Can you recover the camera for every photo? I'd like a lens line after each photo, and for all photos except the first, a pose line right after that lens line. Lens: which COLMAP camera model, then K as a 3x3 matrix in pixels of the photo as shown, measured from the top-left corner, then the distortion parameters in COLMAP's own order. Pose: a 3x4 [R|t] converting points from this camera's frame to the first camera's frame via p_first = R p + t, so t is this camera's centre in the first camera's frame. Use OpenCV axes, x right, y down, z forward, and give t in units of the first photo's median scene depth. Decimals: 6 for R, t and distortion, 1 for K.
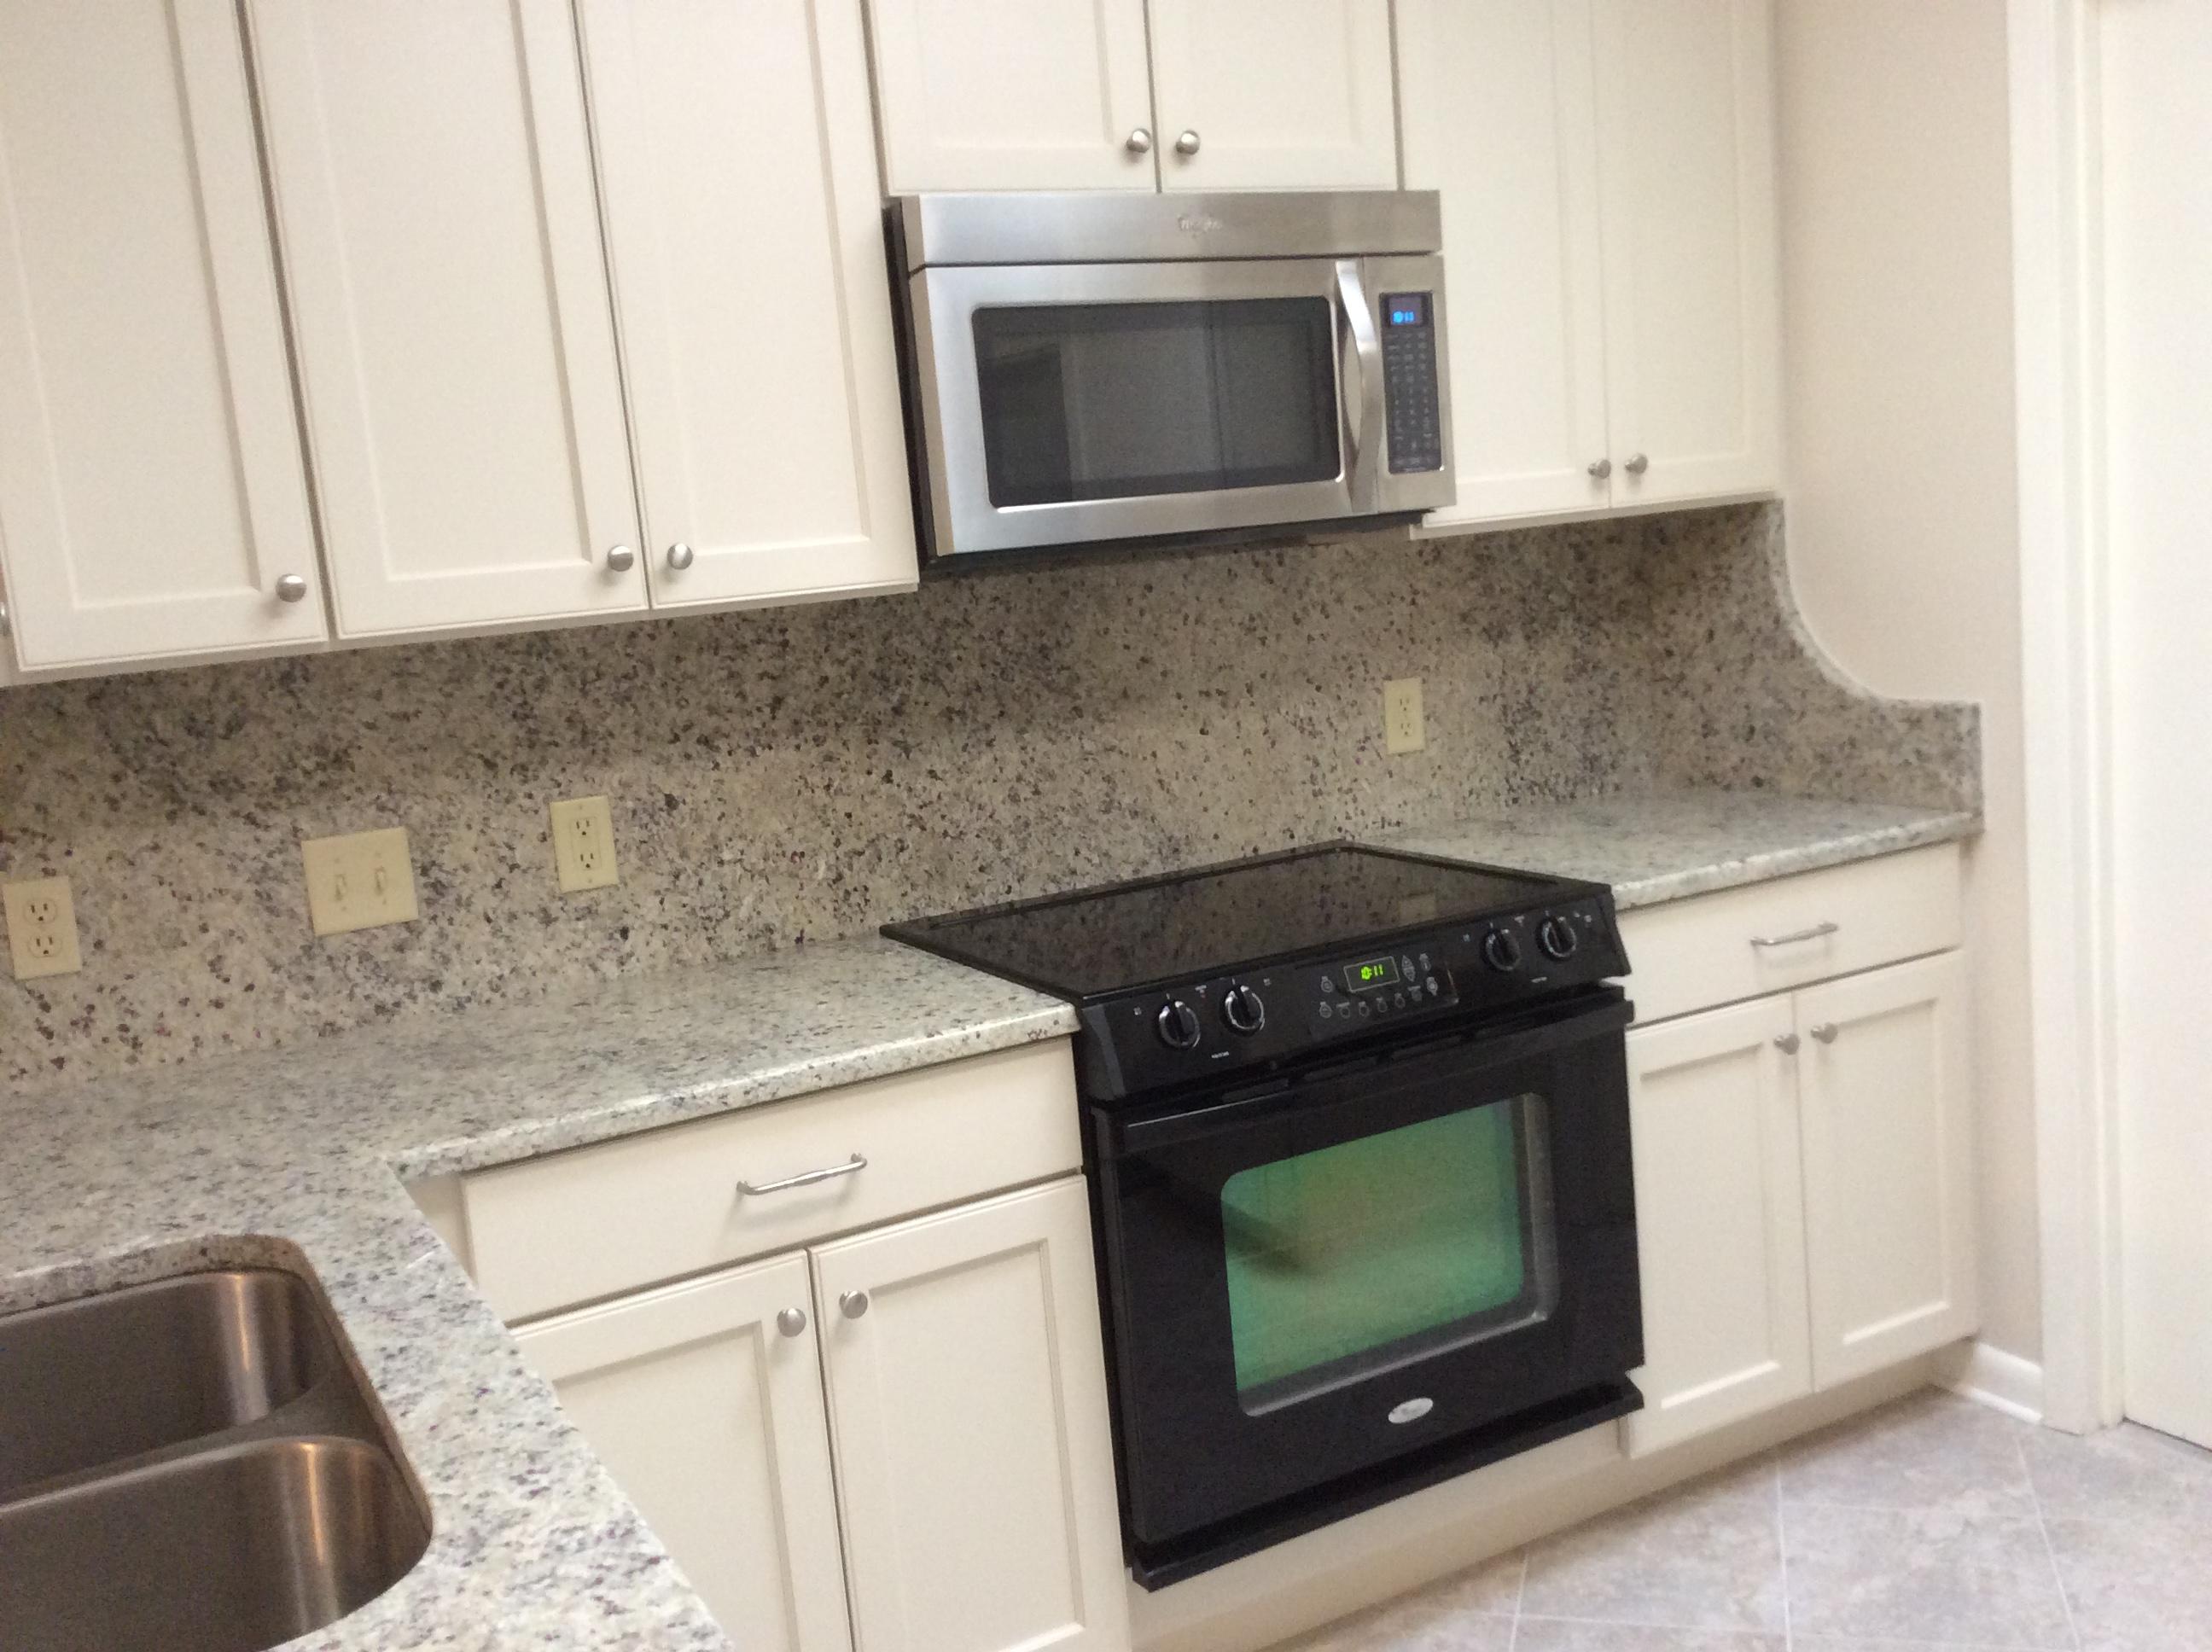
lens RADIAL K [[2053.8, 0, 1105.7], [0, 2053.8, 824.9], [0, 0, 1]] dist [0.037753, 0.000000]
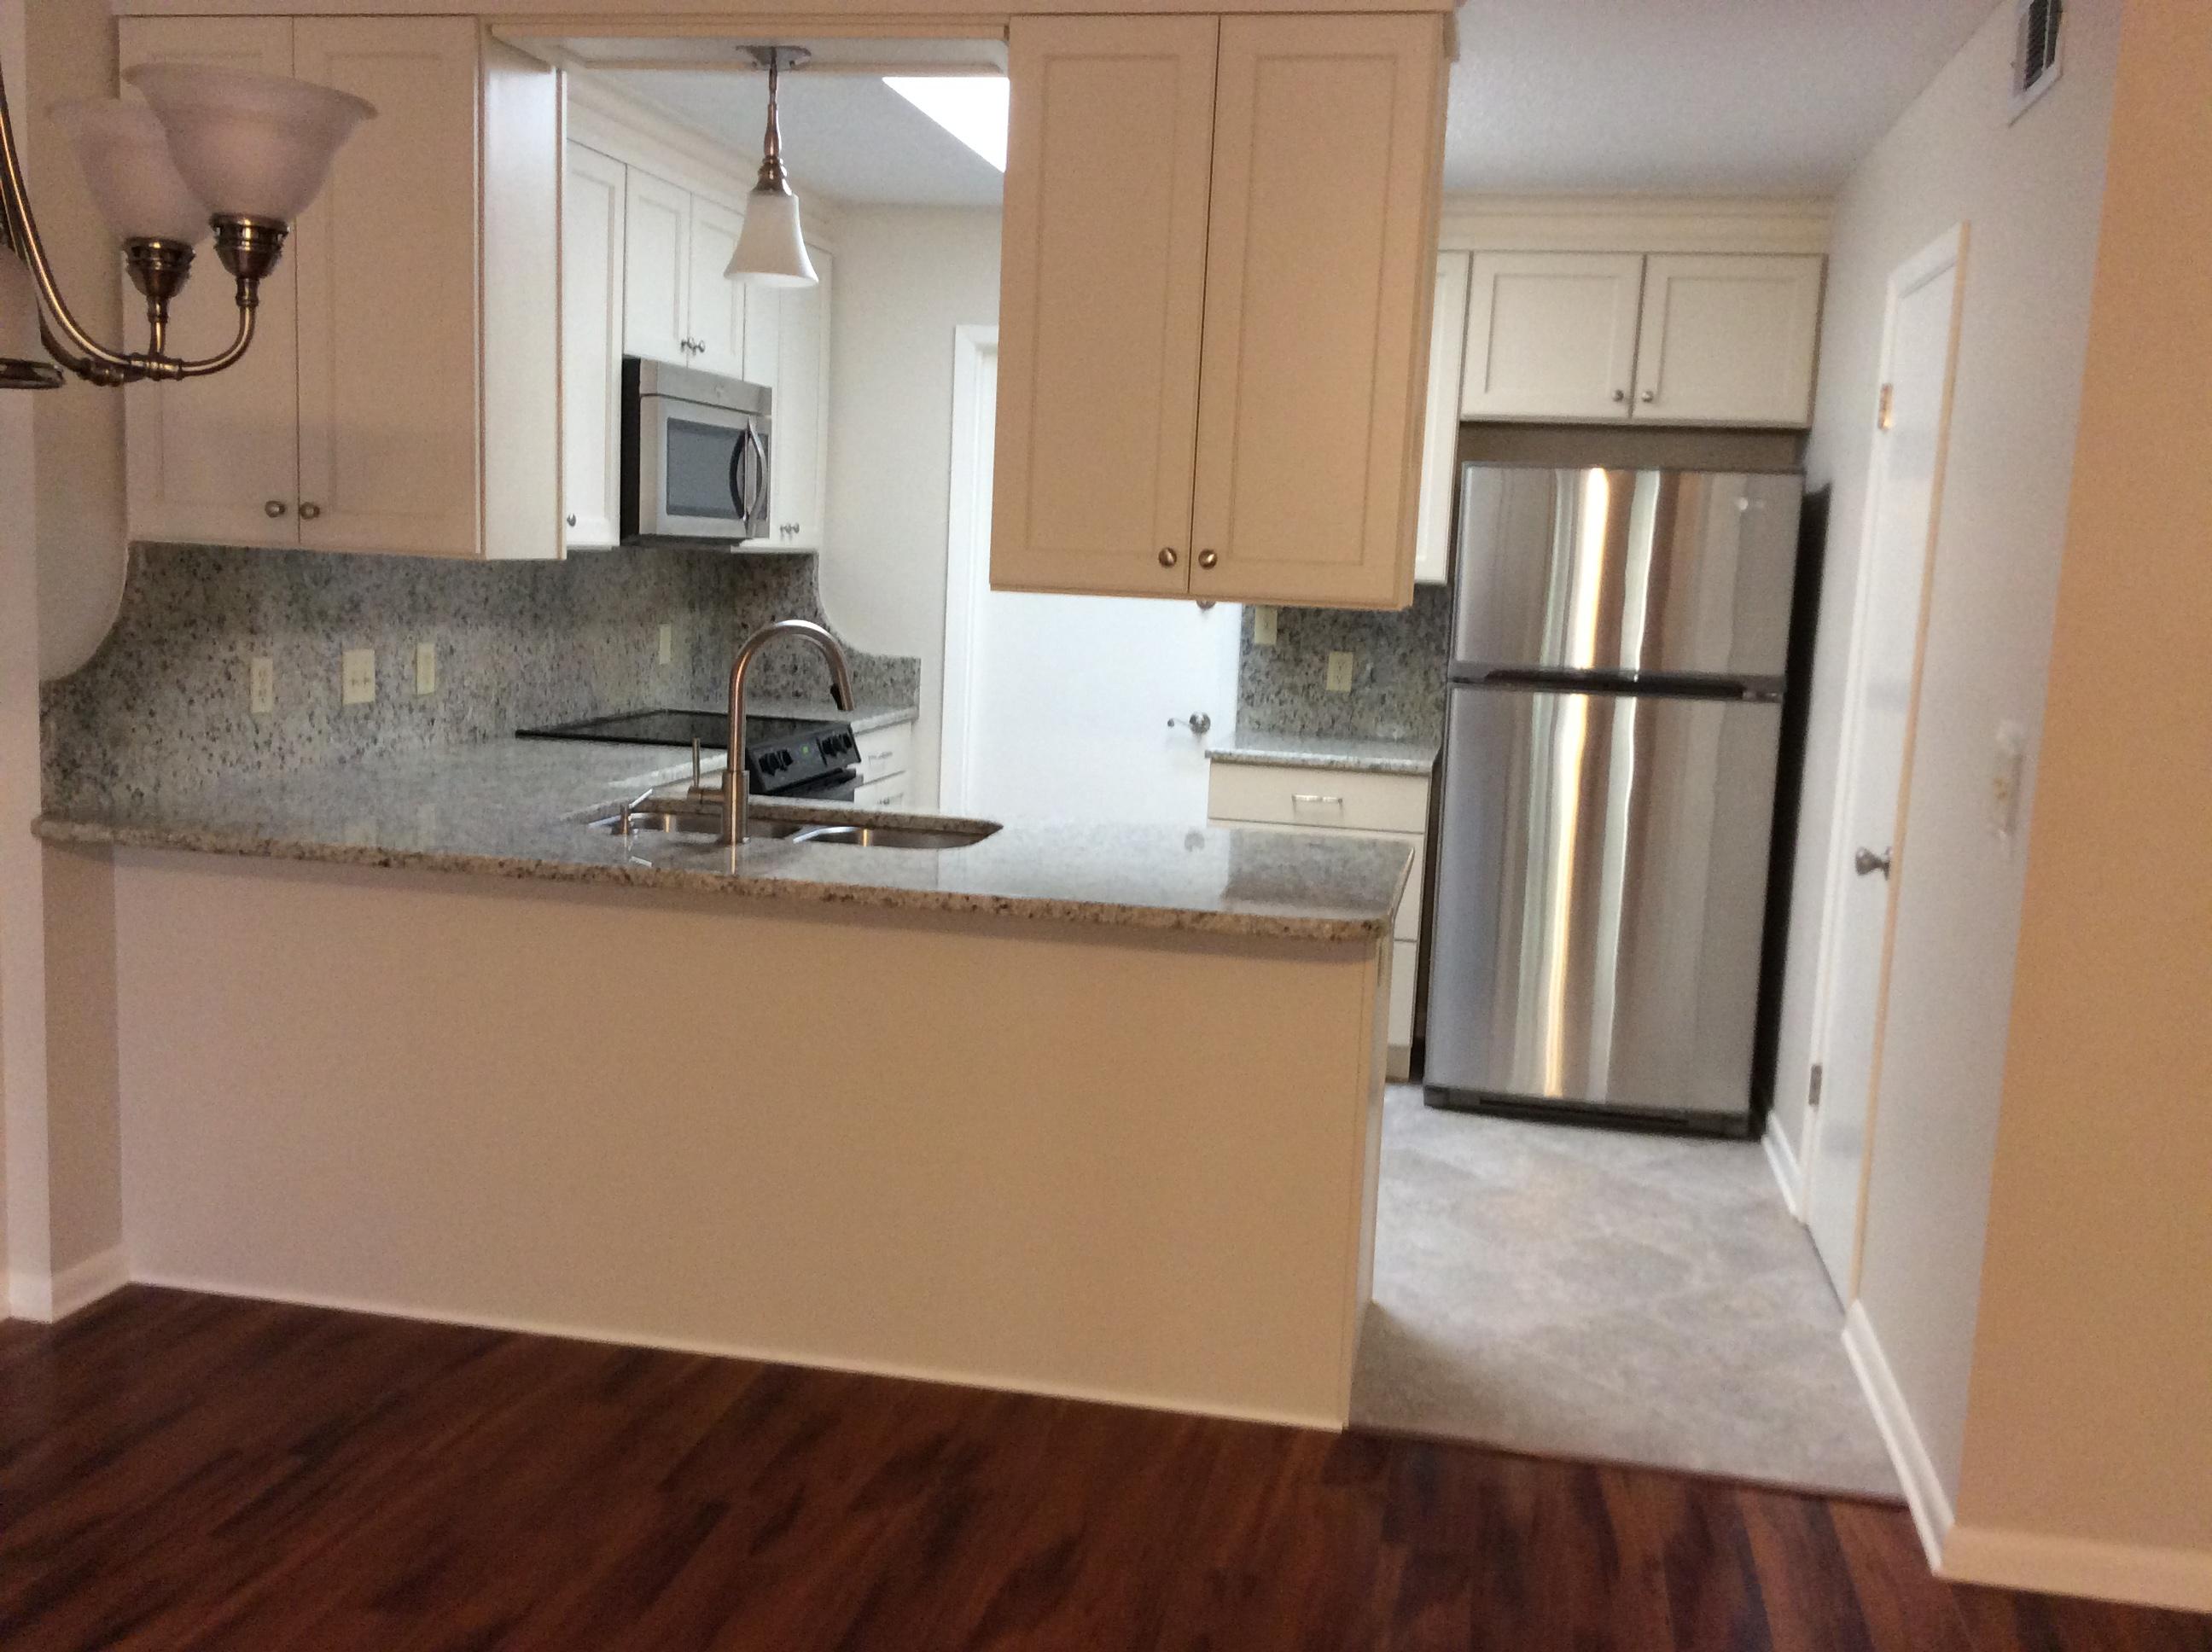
lens RADIAL K [[2053.8, 0, 1104.9], [0, 2053.8, 829.1], [0, 0, 1]] dist [0.037753, 0.000000]
pose [[0.629629, 0.013424, 0.776780, -1.273651], [0.008479, 0.999672, -0.024149, 0.196618], [-0.776850, 0.021791, 0.629309, -0.576056]]
